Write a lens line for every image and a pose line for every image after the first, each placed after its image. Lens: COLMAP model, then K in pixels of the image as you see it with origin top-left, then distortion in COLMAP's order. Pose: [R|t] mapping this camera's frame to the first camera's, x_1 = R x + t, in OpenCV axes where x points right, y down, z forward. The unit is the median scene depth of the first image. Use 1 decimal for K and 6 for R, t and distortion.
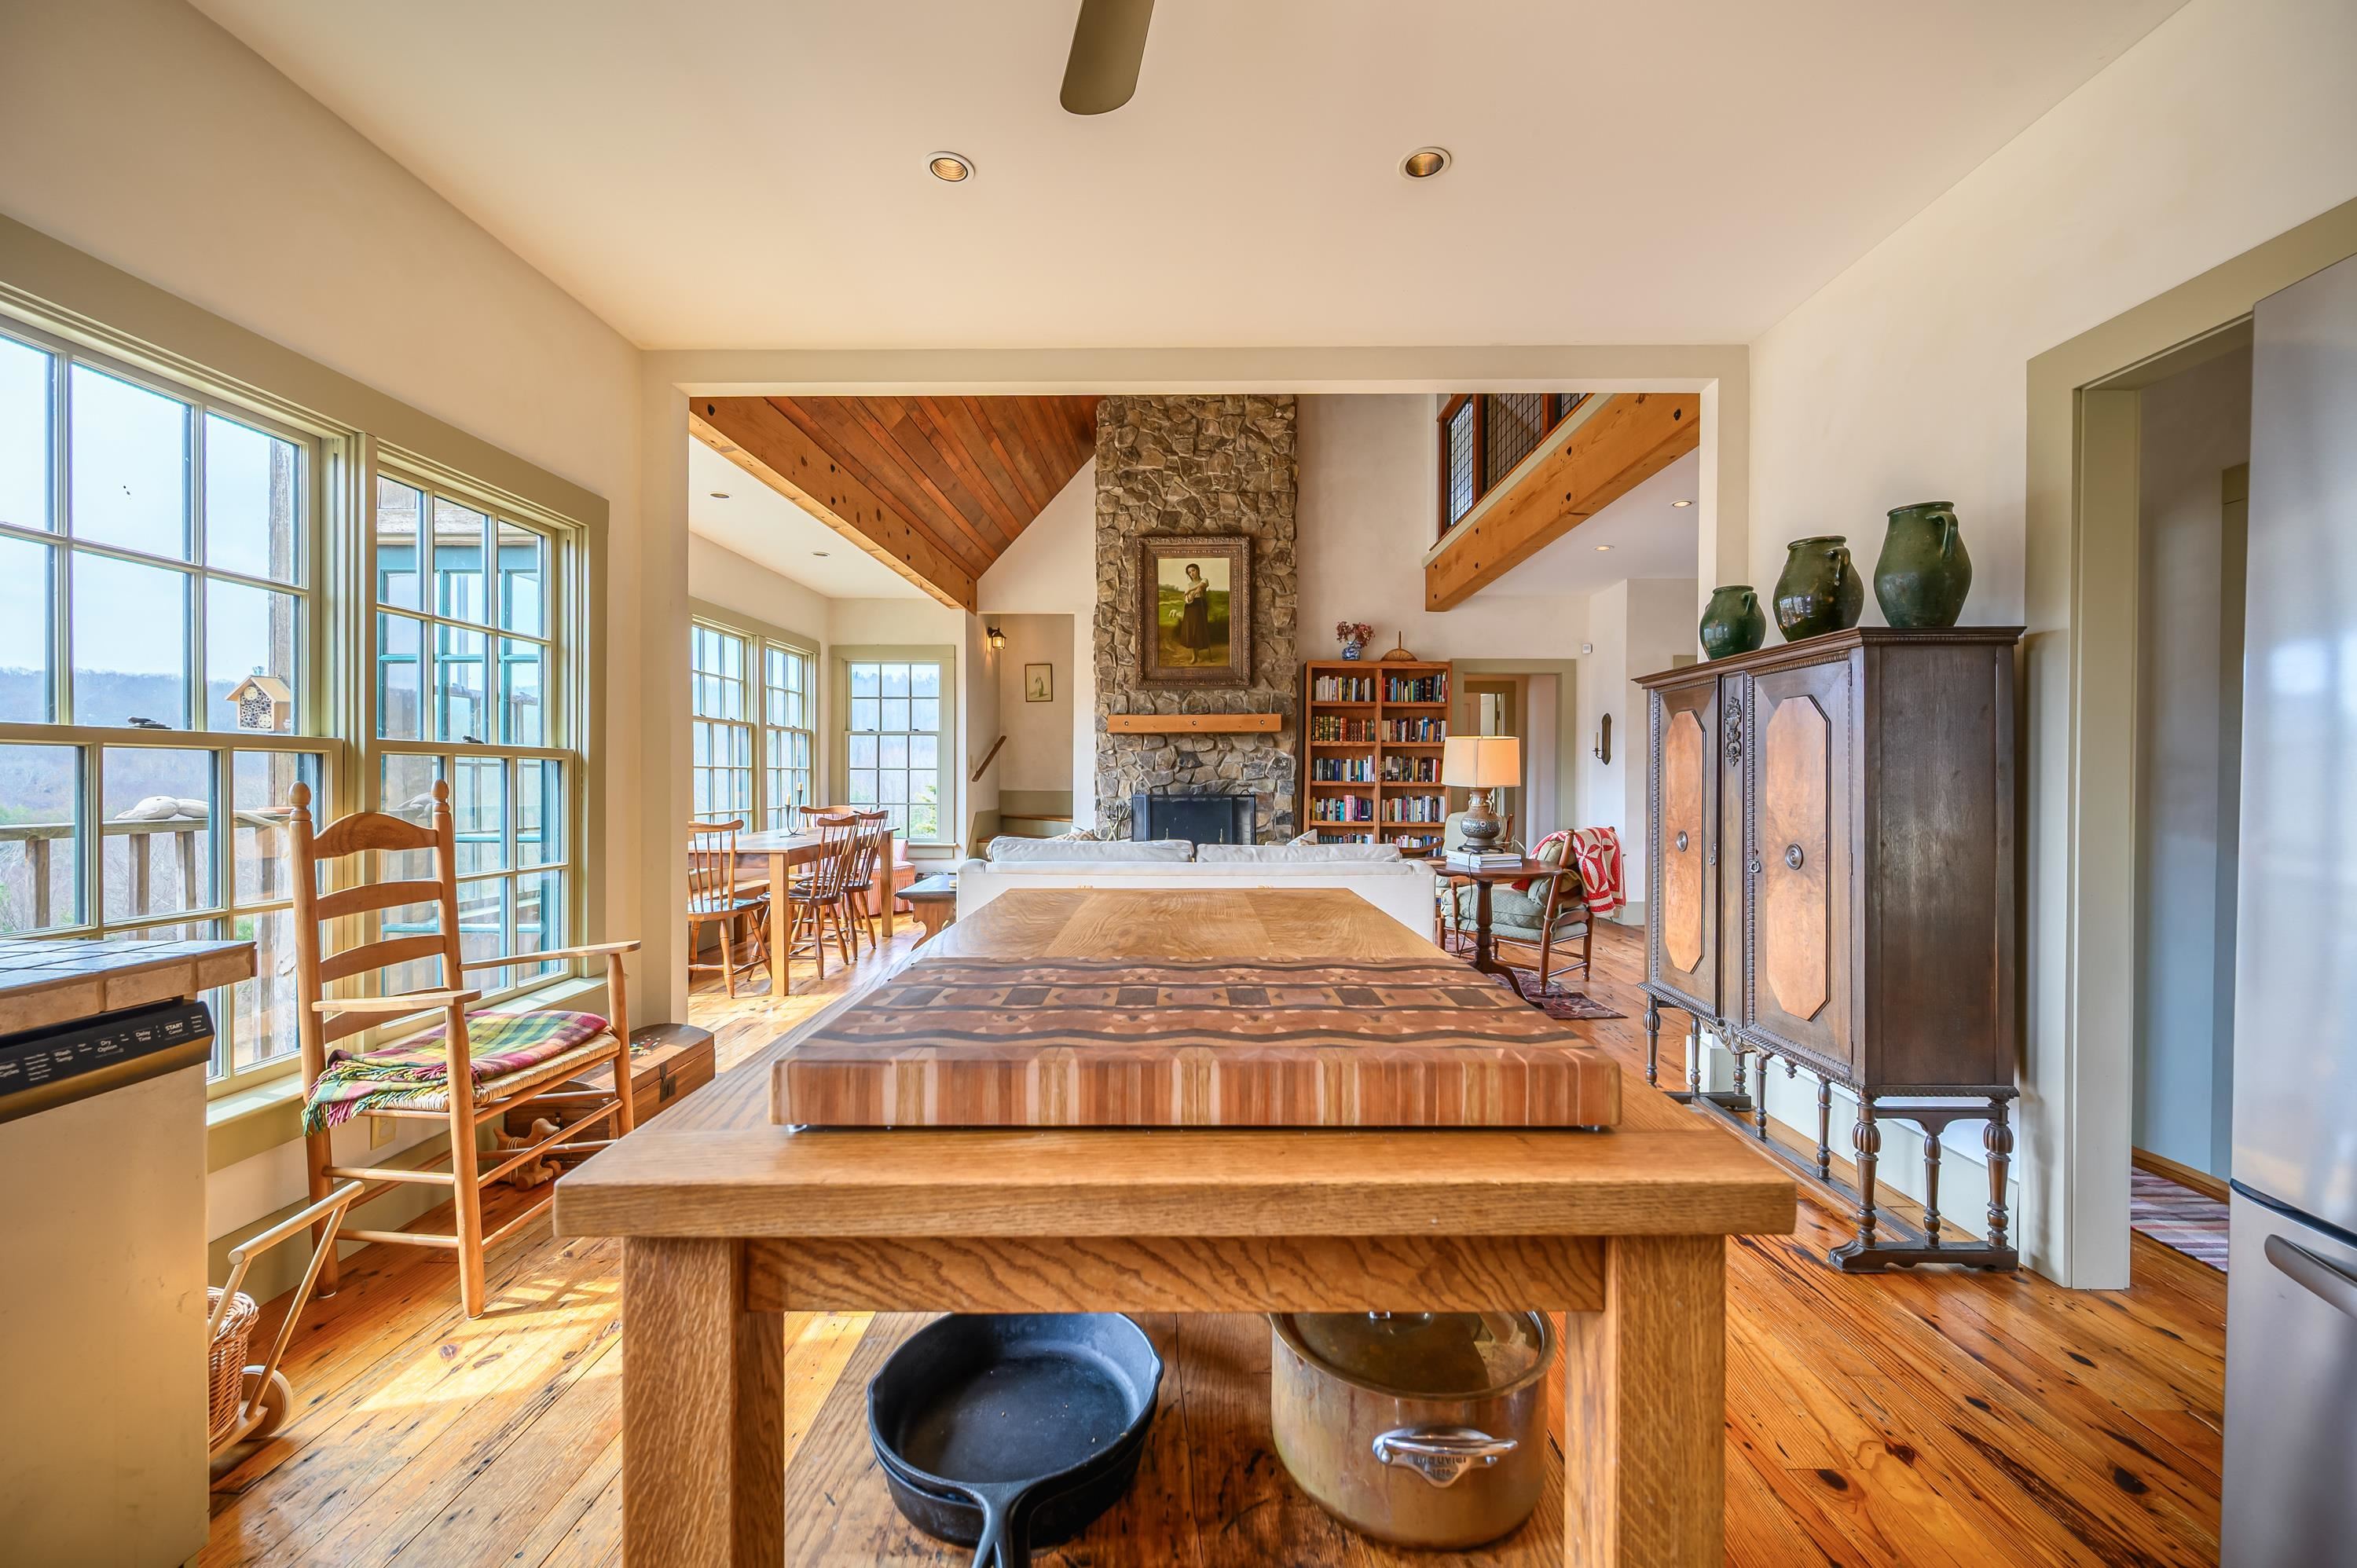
lens RADIAL K [[934.1, 0, 1185.3], [0, 934.1, 771.8], [0, 0, 1]] dist [-0.001811, 0.000050]
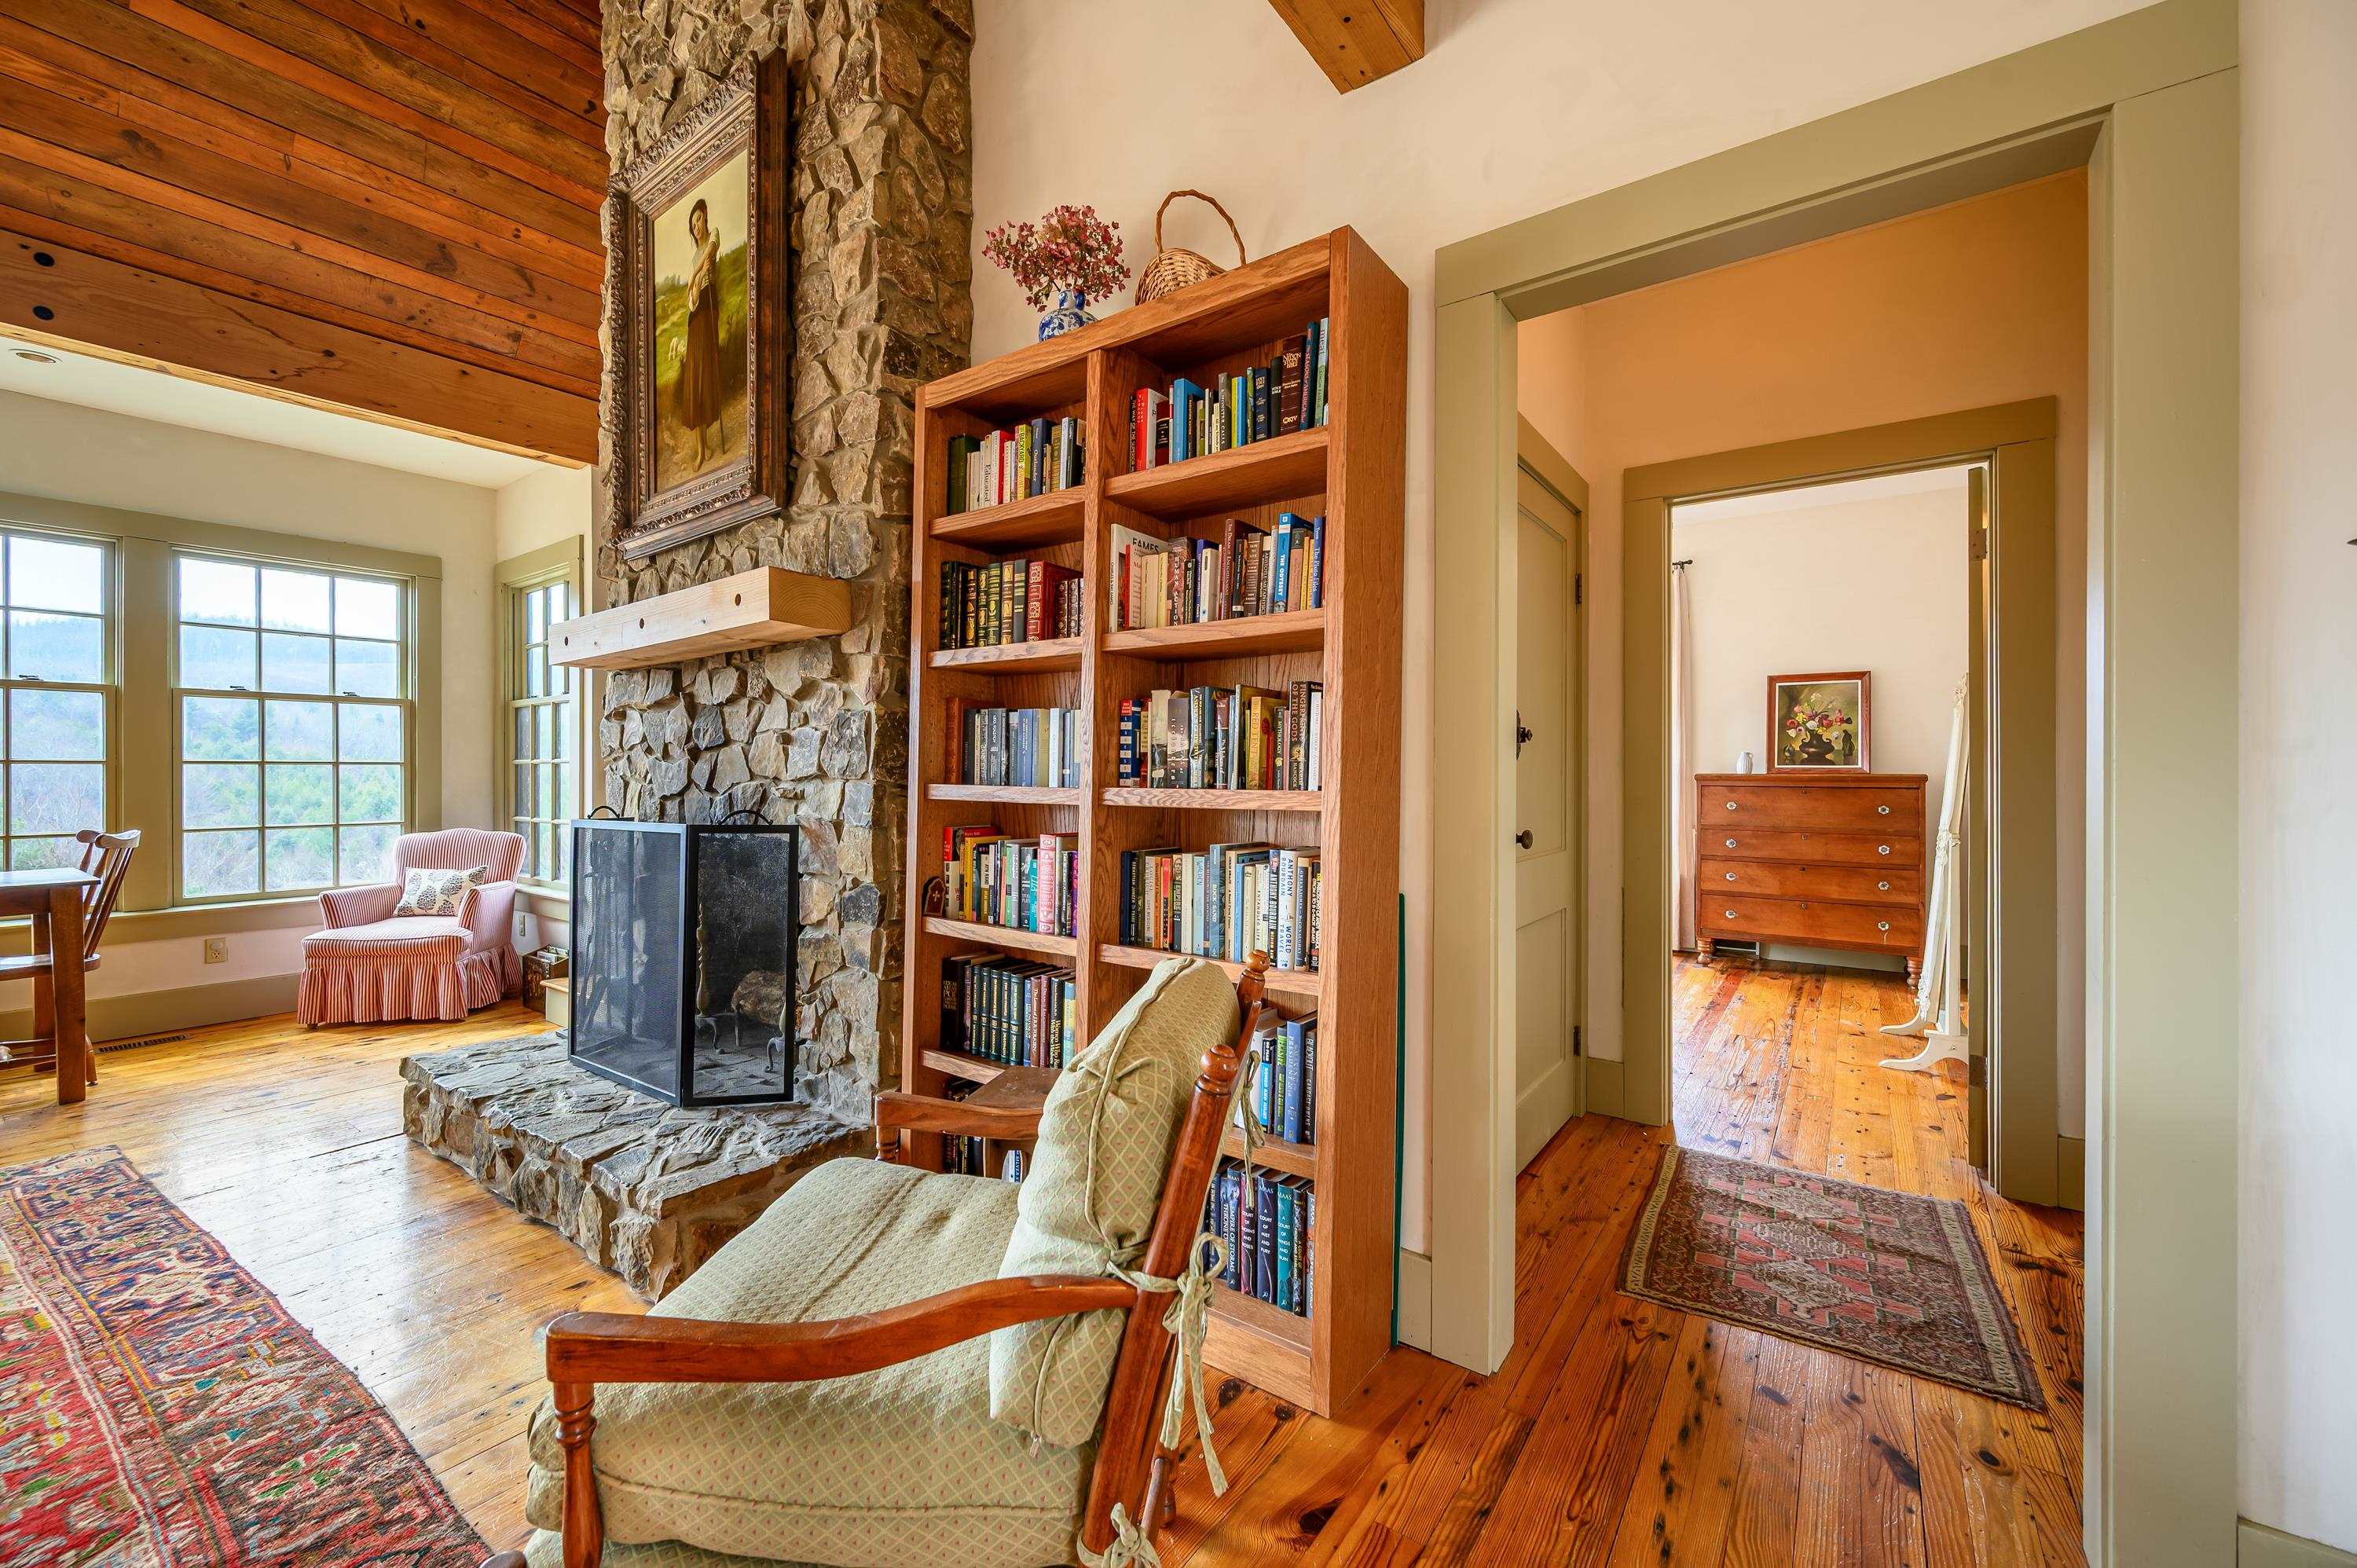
lens RADIAL K [[934.1, 0, 1185.3], [0, 934.1, 771.8], [0, 0, 1]] dist [-0.001811, 0.000050]
pose [[0.815942, -0.006853, -0.578093, 0.377723], [0.008658, 0.999962, 0.000366, 0.006225], [0.578069, -0.005304, 0.815971, 0.803759]]
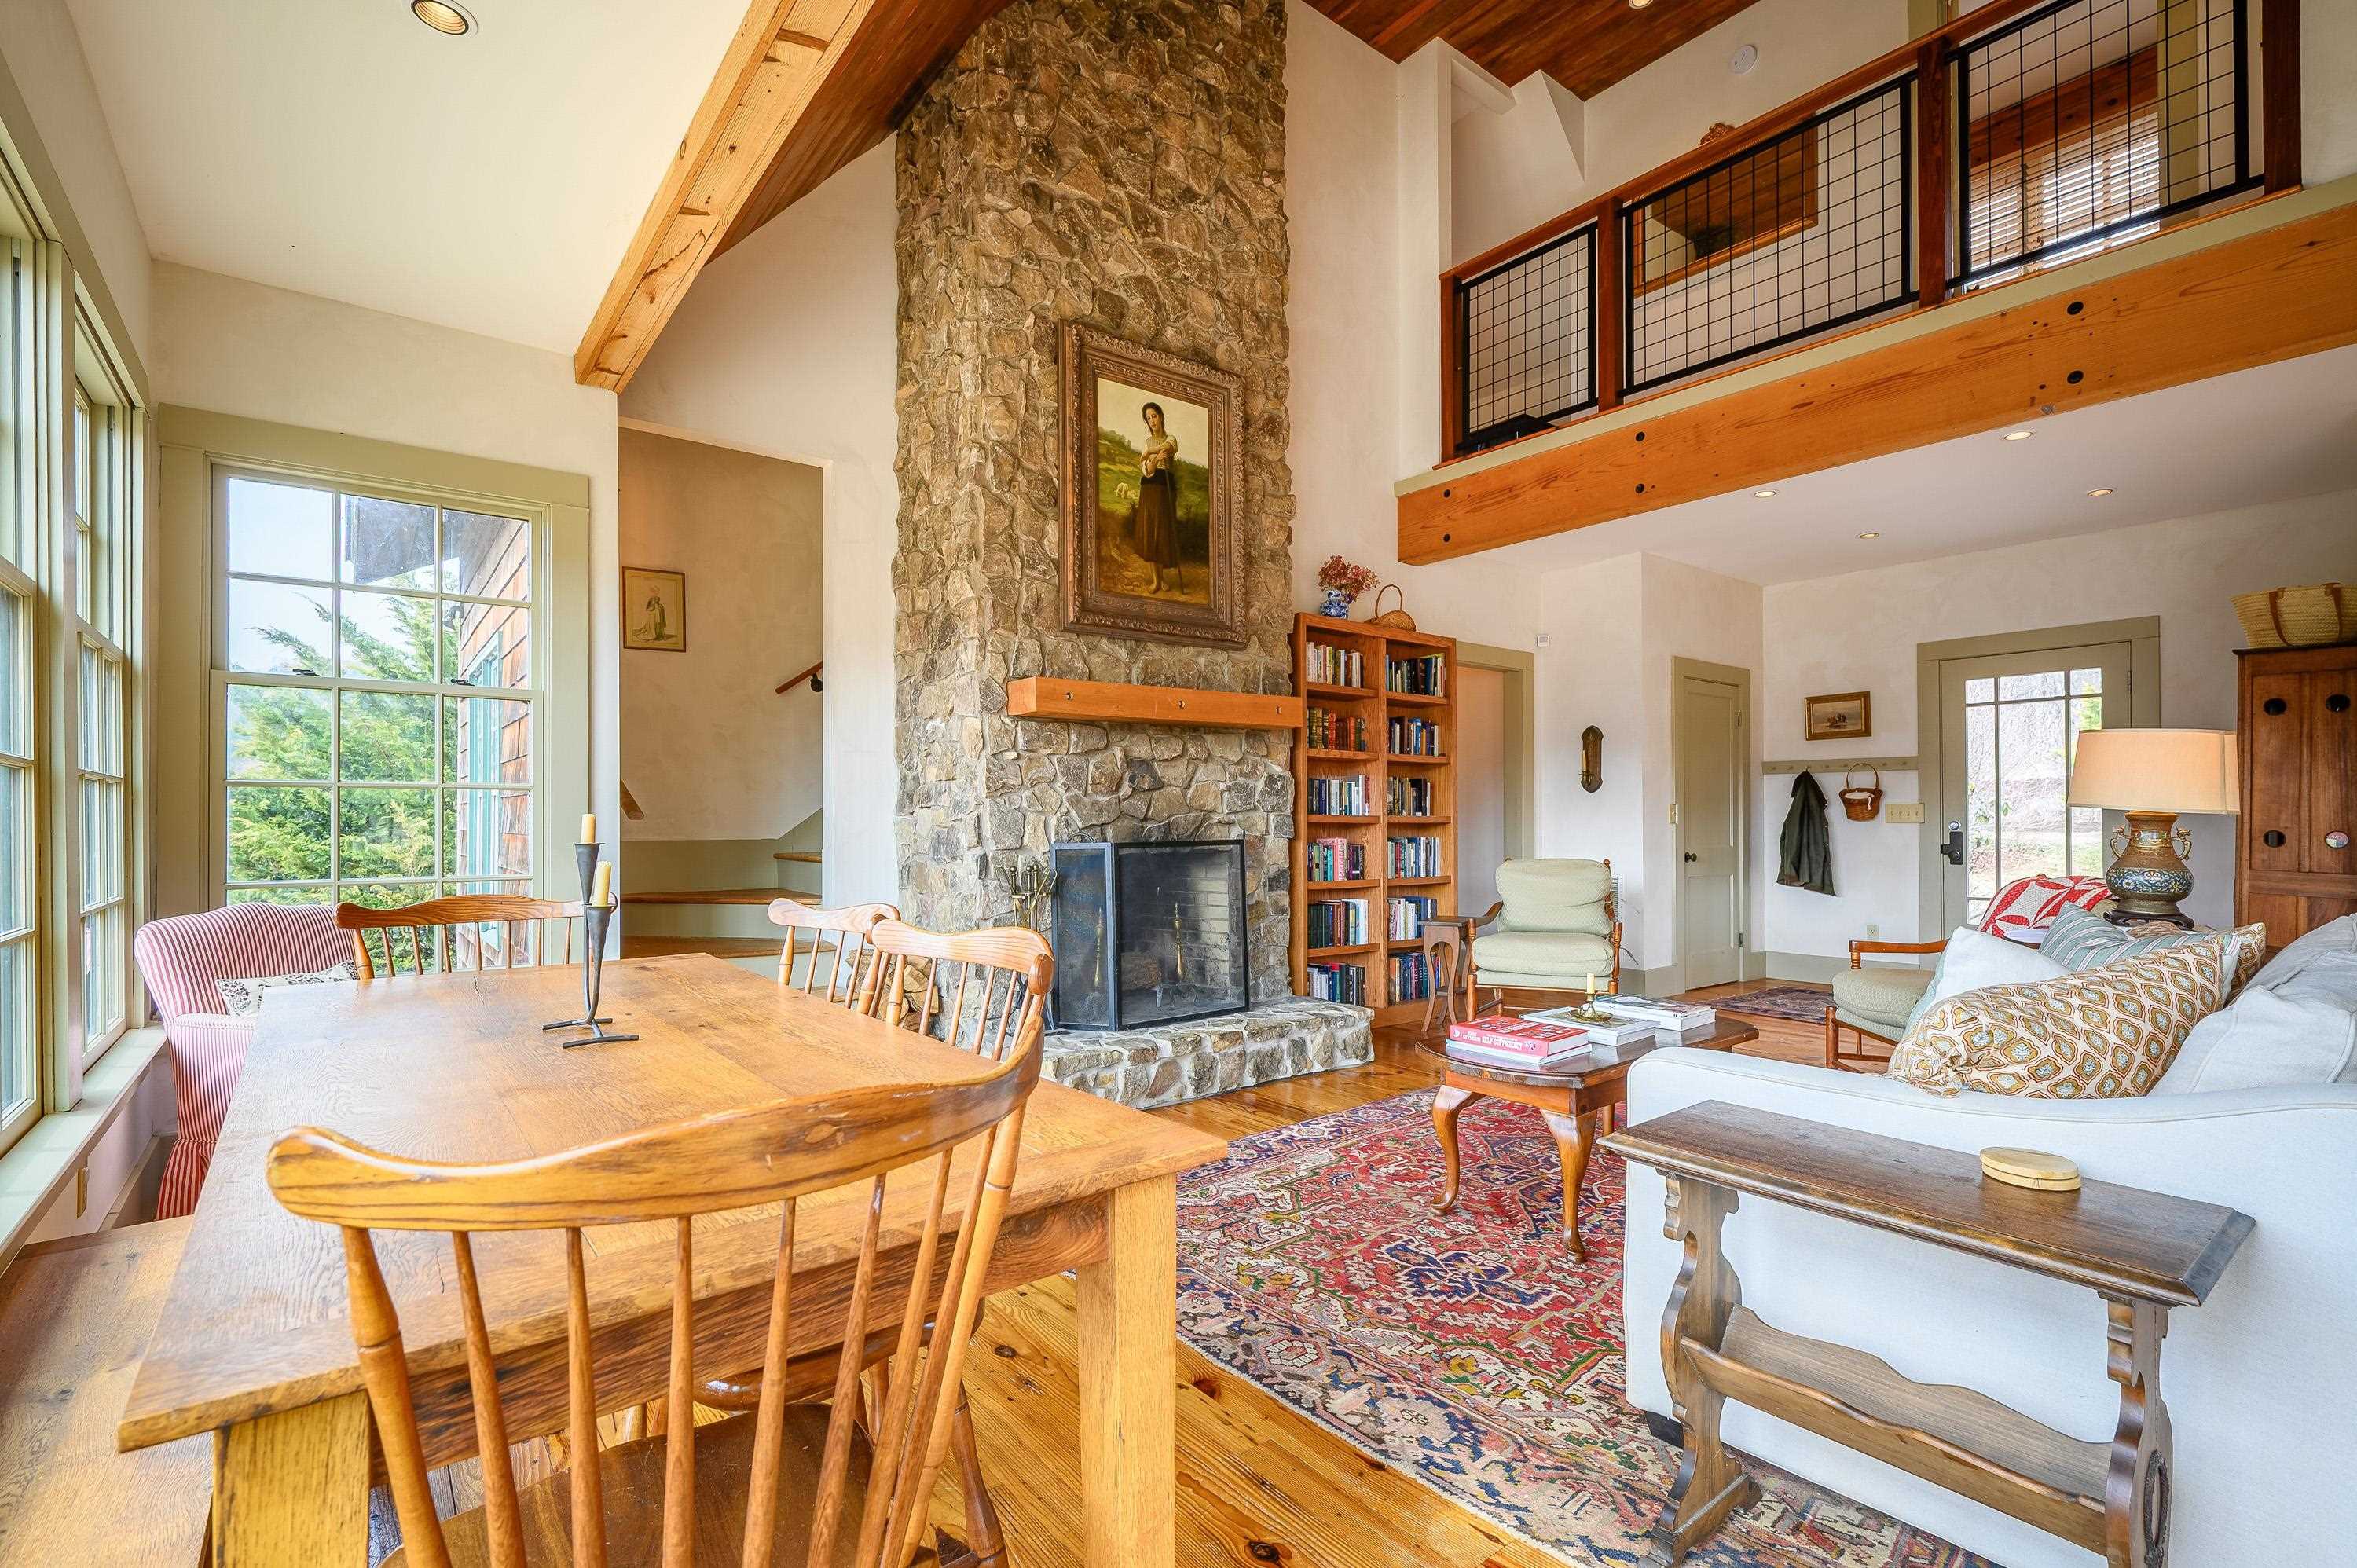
lens RADIAL K [[1069.8, 0, 1182.6], [0, 1069.8, 807.4], [0, 0, 1]] dist [-0.001804, 0.000192]
pose [[0.780896, 0.002607, 0.624656, -0.353922], [0.001661, 0.999979, -0.006249, 0.009167], [-0.624659, 0.005917, 0.780875, 0.517101]]
